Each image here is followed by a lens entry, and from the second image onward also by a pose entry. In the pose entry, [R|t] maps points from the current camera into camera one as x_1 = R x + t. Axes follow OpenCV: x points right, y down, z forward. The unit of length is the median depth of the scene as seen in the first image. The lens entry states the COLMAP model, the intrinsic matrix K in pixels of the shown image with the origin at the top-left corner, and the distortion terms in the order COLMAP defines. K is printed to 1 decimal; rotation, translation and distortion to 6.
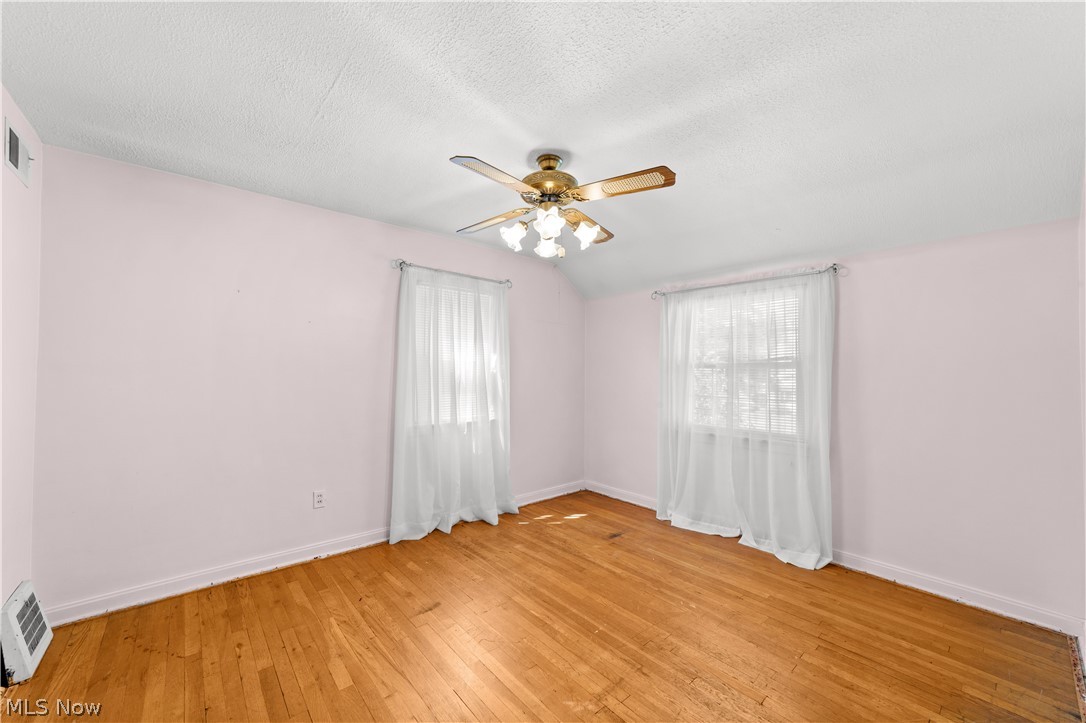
lens RADIAL K [[420.3, 0, 534.7], [0, 420.3, 374.0], [0, 0, 1]] dist [-0.000034, 0.000450]
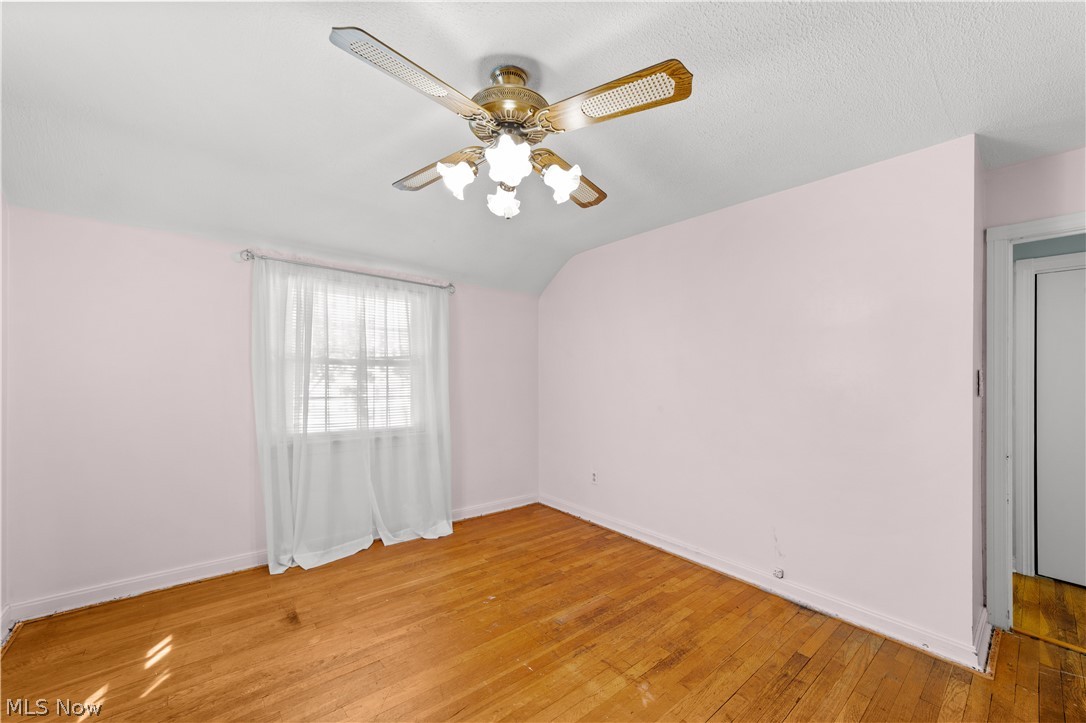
lens RADIAL K [[420.3, 0, 534.7], [0, 420.3, 374.0], [0, 0, 1]] dist [-0.000034, 0.000450]
pose [[0.017018, -0.006632, 0.999833, -0.558885], [-0.011630, 0.999909, 0.006831, -0.005684], [-0.999788, -0.011745, 0.016939, 0.757933]]
